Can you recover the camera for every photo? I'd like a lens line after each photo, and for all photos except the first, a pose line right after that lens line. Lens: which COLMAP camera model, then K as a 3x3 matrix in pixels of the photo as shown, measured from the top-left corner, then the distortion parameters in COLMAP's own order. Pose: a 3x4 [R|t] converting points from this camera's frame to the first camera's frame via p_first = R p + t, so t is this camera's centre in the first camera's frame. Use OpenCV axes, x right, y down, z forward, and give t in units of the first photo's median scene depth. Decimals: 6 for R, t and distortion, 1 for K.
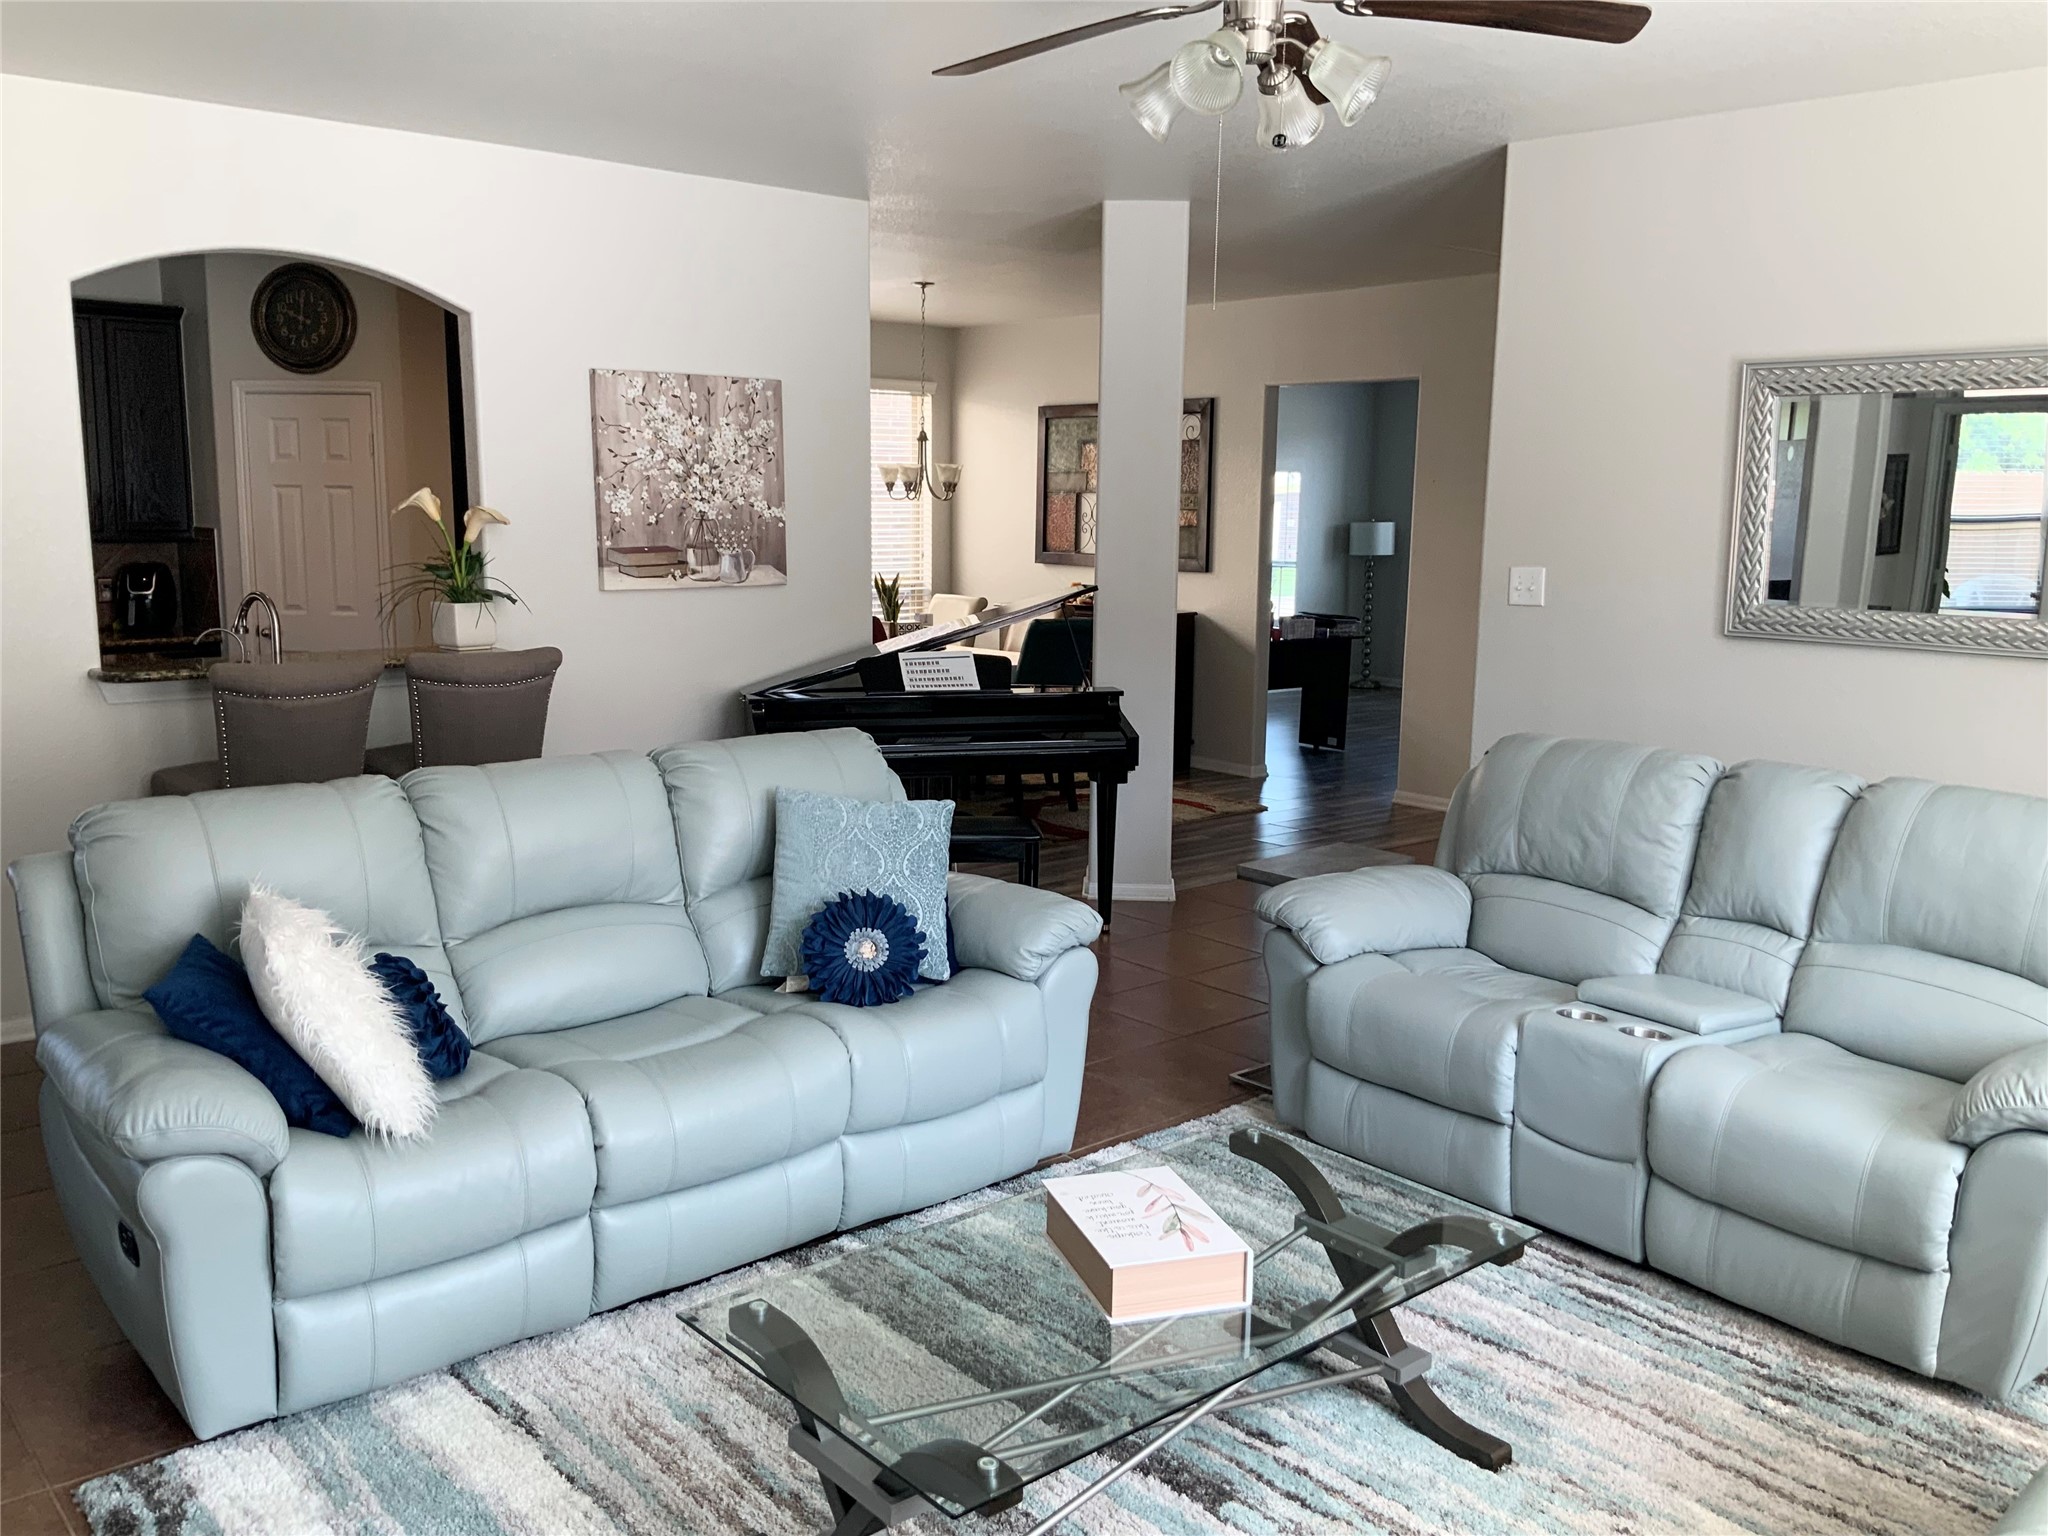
lens RADIAL K [[1715.7, 0, 1032.0], [0, 1715.7, 771.1], [0, 0, 1]] dist [0.069458, -0.137043]
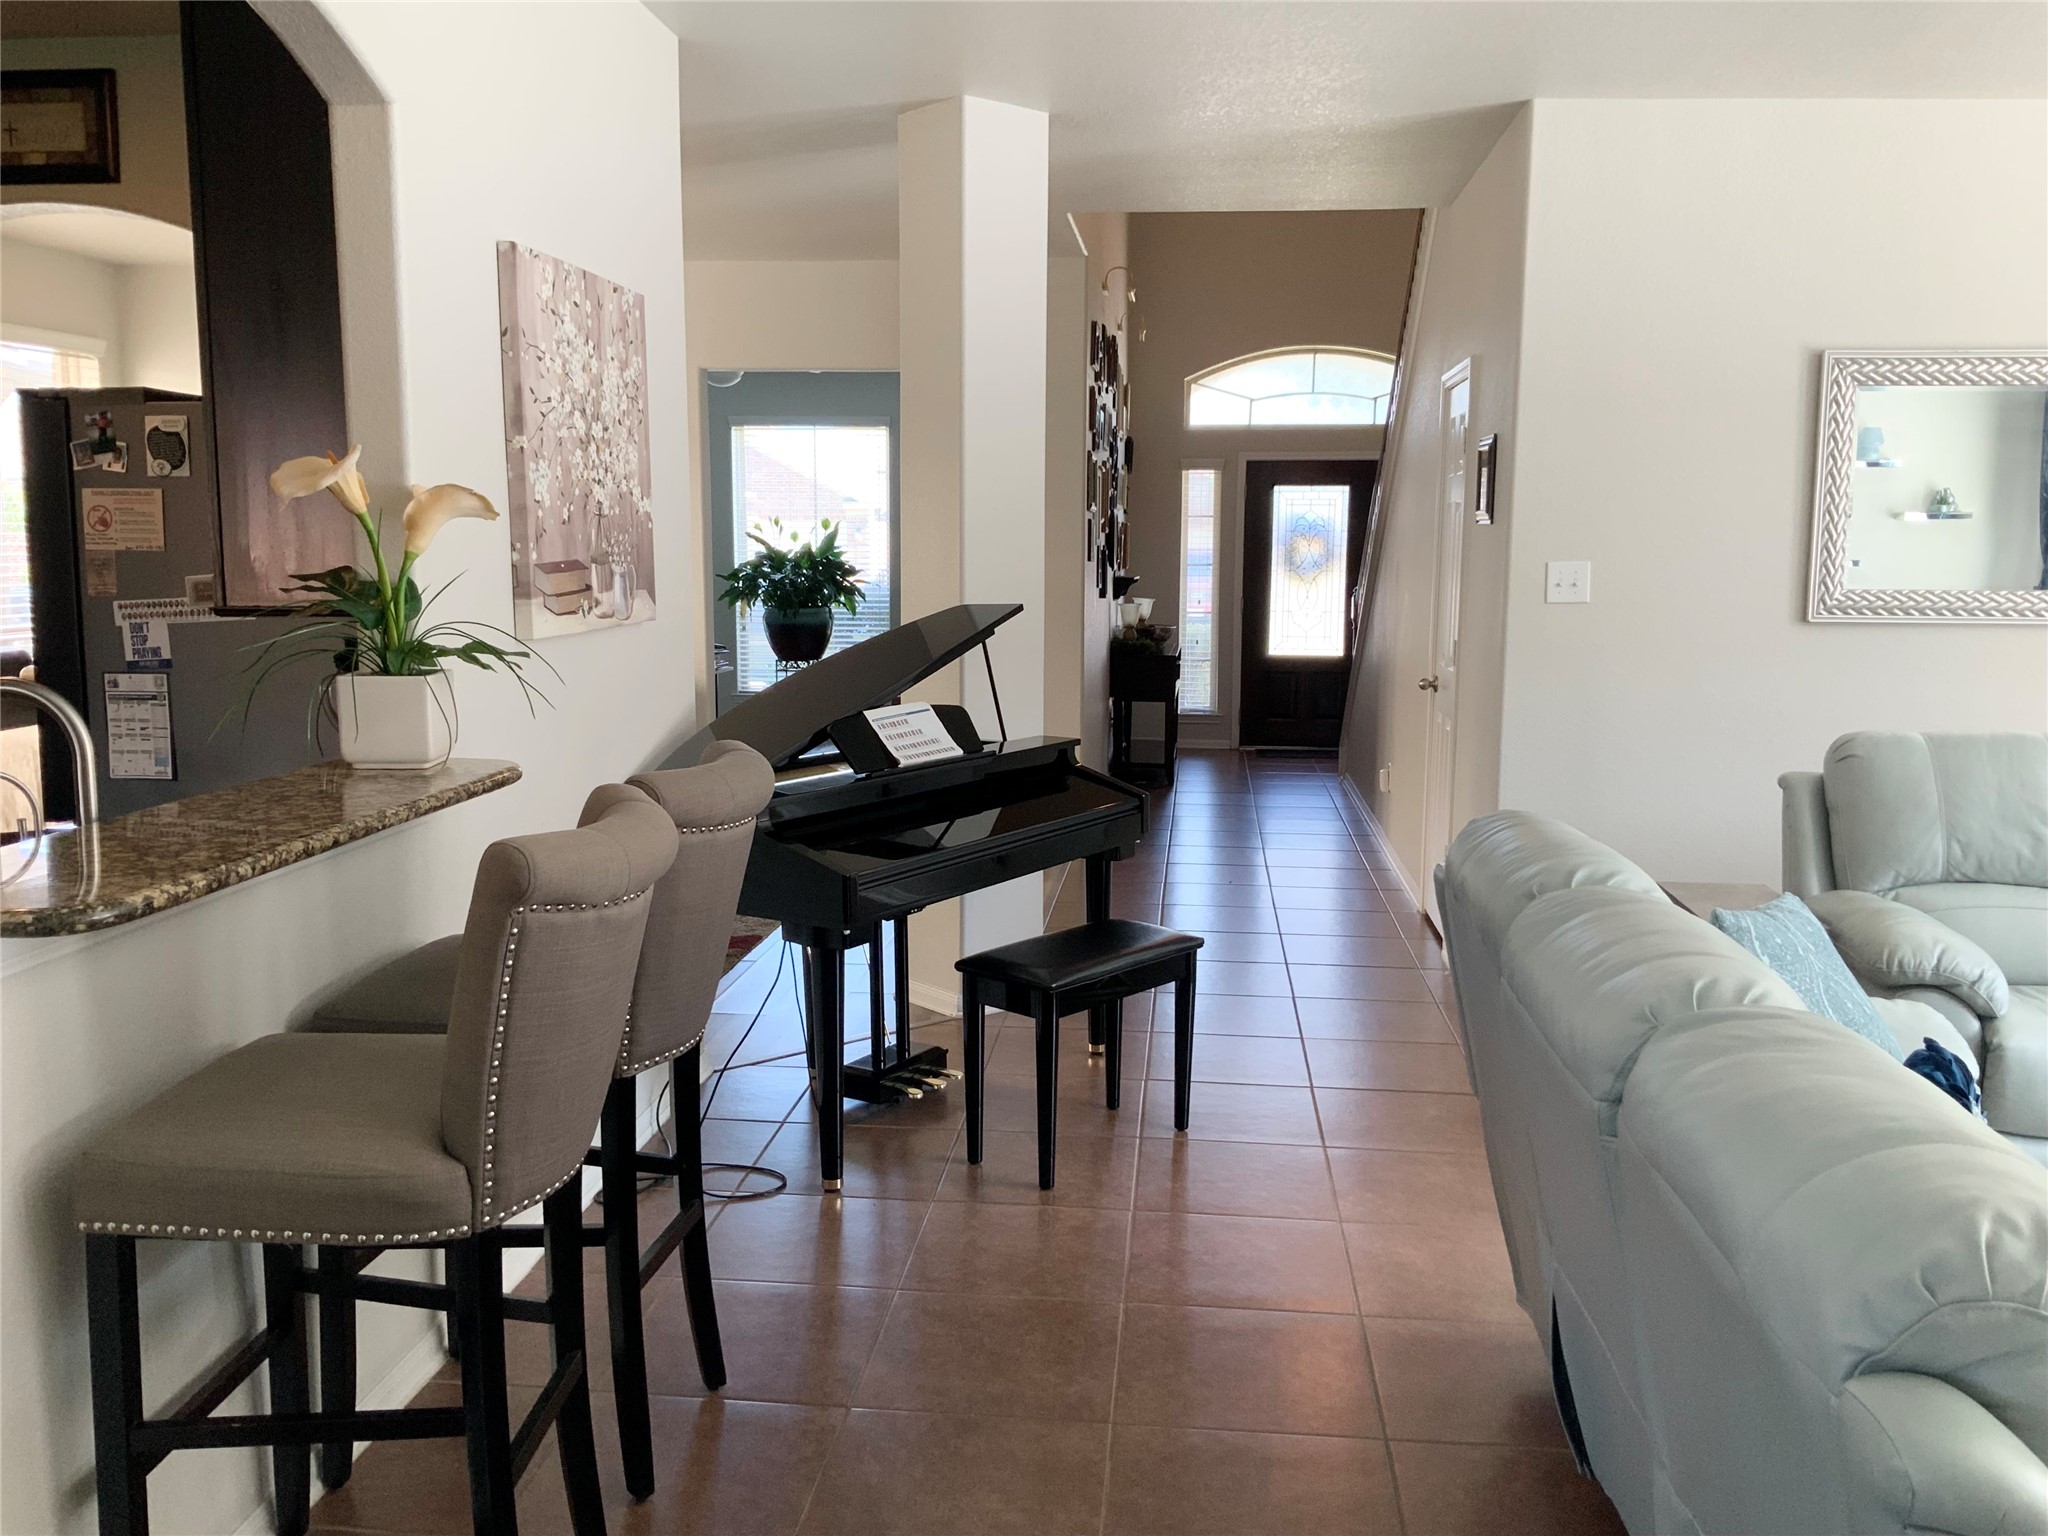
lens RADIAL K [[1715.7, 0, 1037.4], [0, 1715.7, 766.6], [0, 0, 1]] dist [0.069458, -0.137043]
pose [[0.726726, -0.099933, 0.679620, -0.497865], [0.113015, 0.993274, 0.025205, -0.057379], [-0.677567, 0.058490, 0.733131, 0.463650]]
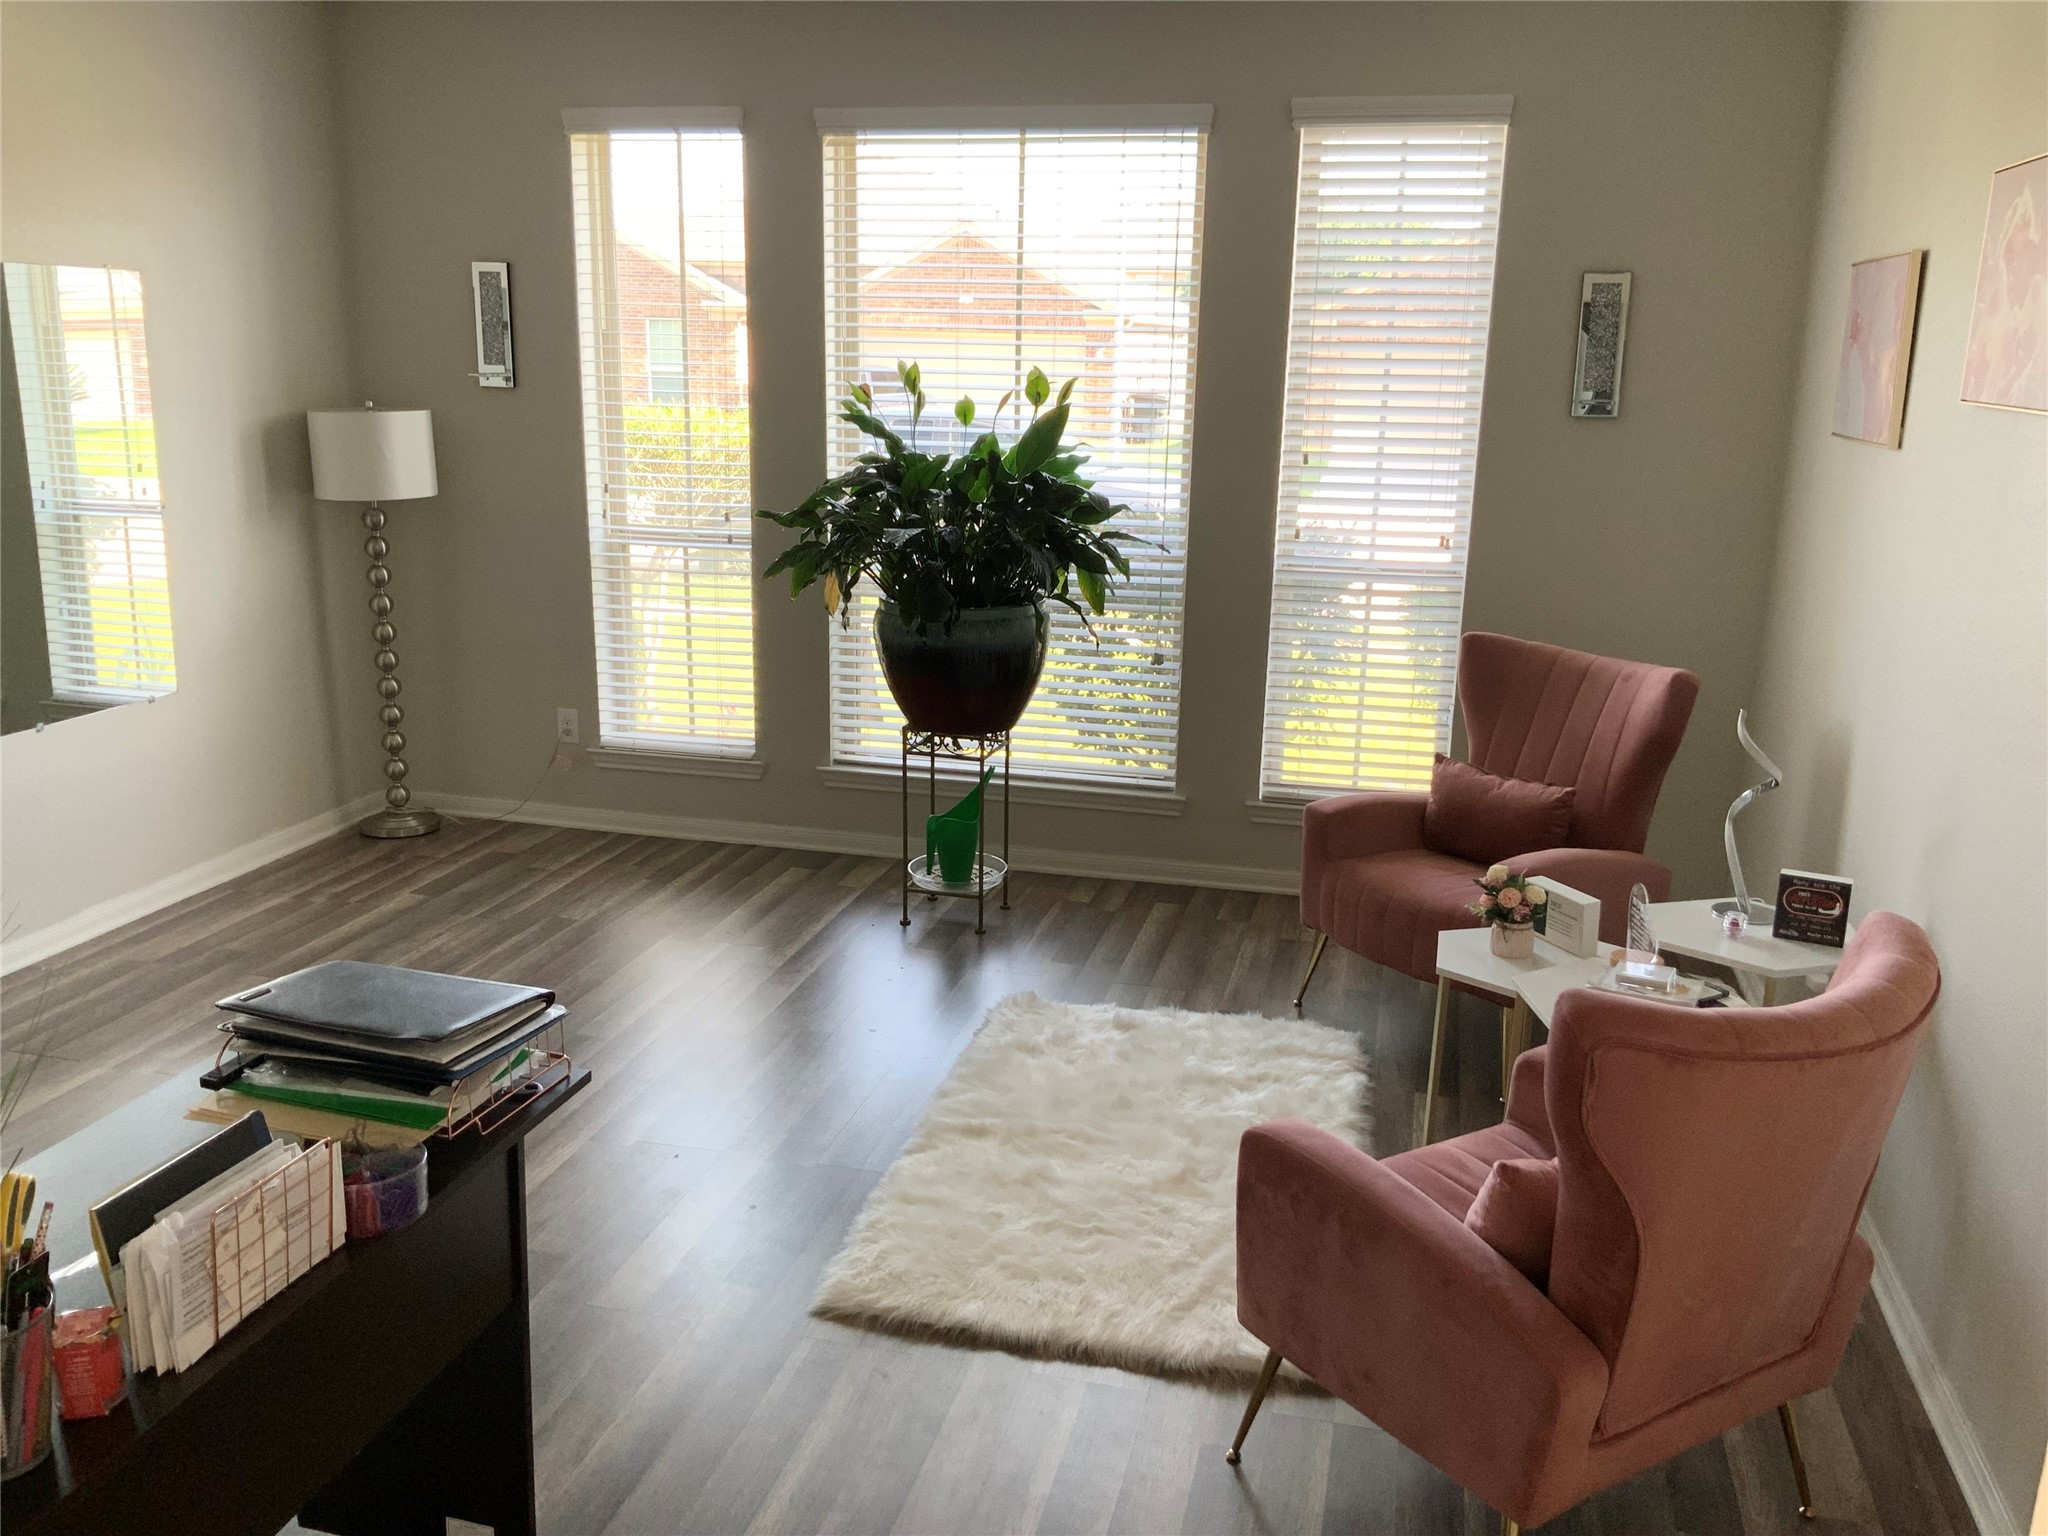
lens RADIAL K [[1715.7, 0, 1012.9], [0, 1715.7, 768.4], [0, 0, 1]] dist [0.069458, -0.137043]
pose [[0.826220, -0.139021, 0.545925, 0.225432], [0.085175, 0.988759, 0.122883, -0.233811], [-0.556872, -0.055029, 0.828773, 1.397710]]
